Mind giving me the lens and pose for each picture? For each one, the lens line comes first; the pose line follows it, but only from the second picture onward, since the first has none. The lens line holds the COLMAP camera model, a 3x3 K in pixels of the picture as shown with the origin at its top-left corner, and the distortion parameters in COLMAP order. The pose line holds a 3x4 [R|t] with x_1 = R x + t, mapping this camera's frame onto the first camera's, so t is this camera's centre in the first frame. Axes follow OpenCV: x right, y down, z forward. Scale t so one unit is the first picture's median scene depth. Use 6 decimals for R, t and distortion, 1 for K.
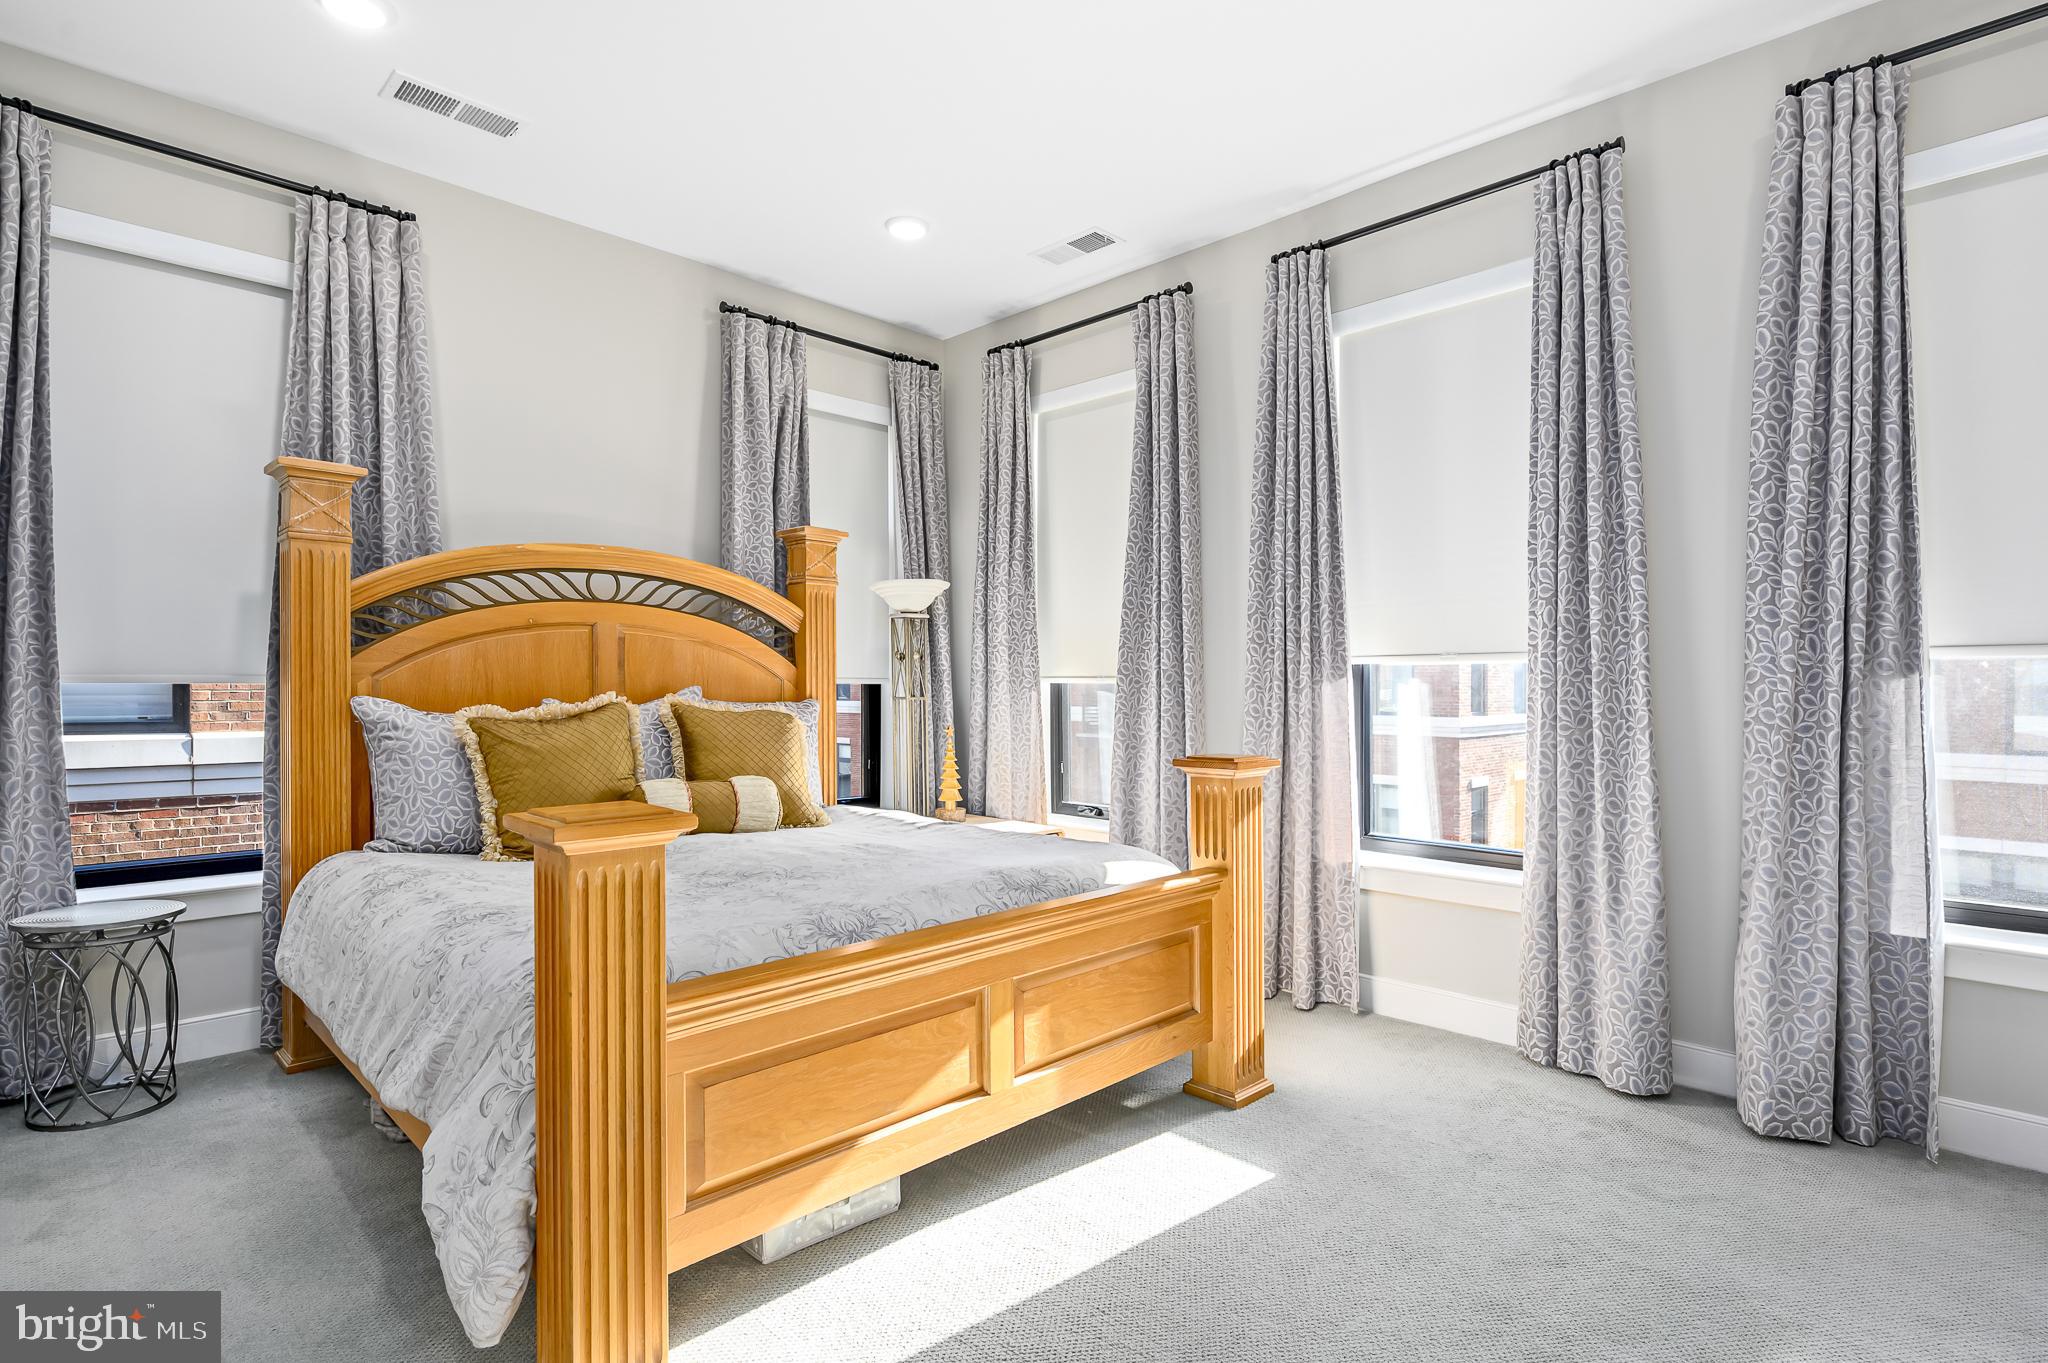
lens RADIAL K [[1033.7, 0, 1034.7], [0, 1033.7, 686.6], [0, 0, 1]] dist [0.000070, 0.000562]
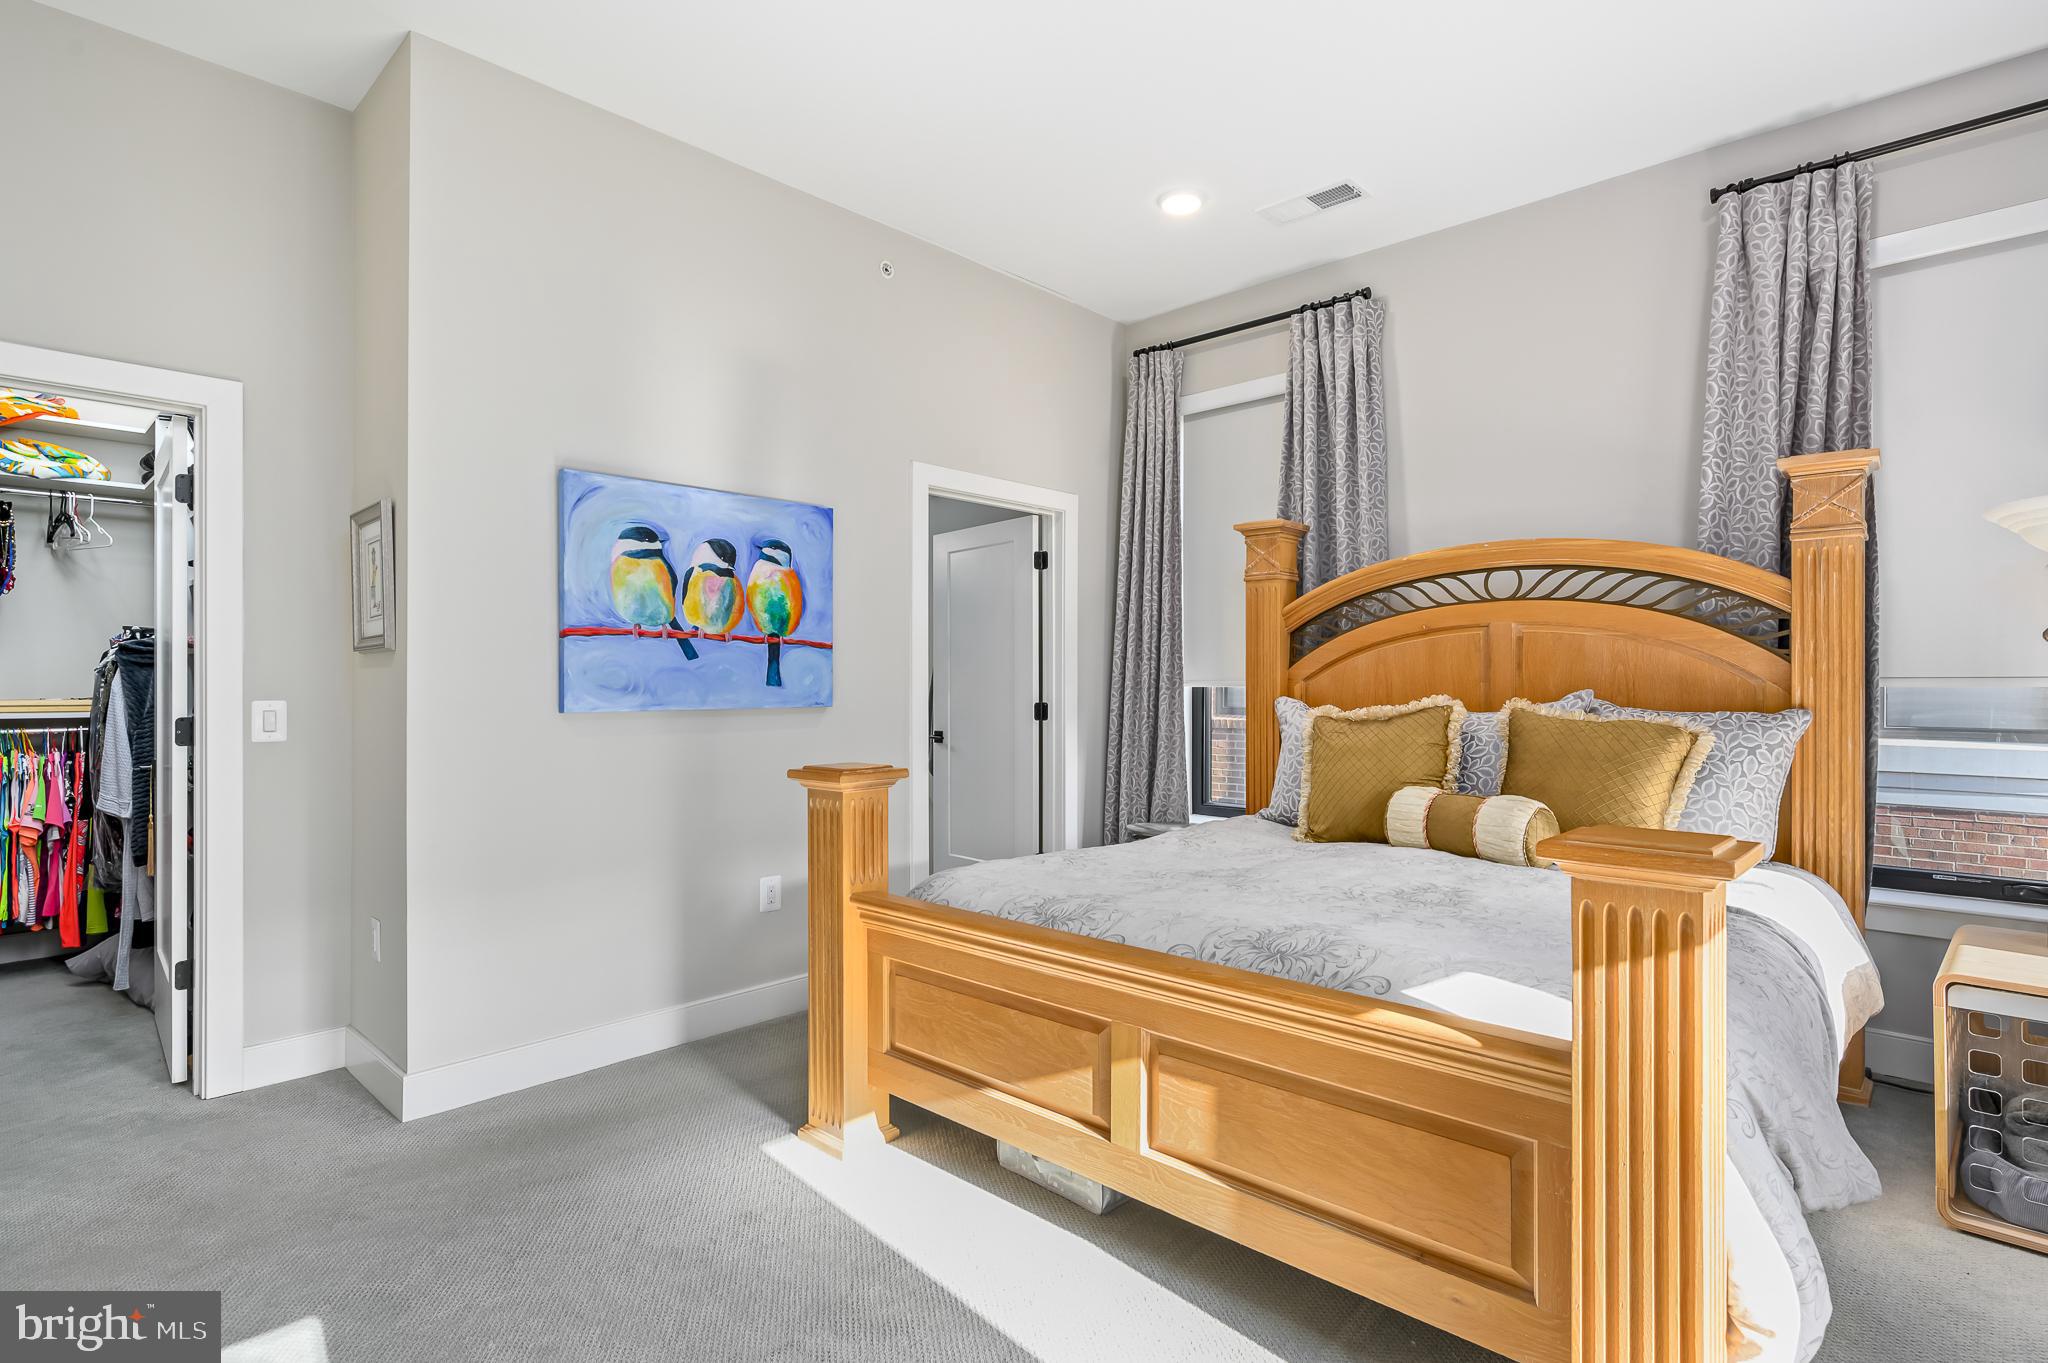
lens RADIAL K [[1033.7, 0, 1034.7], [0, 1033.7, 686.6], [0, 0, 1]] dist [0.000070, 0.000562]
pose [[0.018409, -0.003726, -0.999824, 0.597372], [-0.003606, 0.999986, -0.003793, 0.001975], [0.999824, 0.003675, 0.018396, 0.638969]]
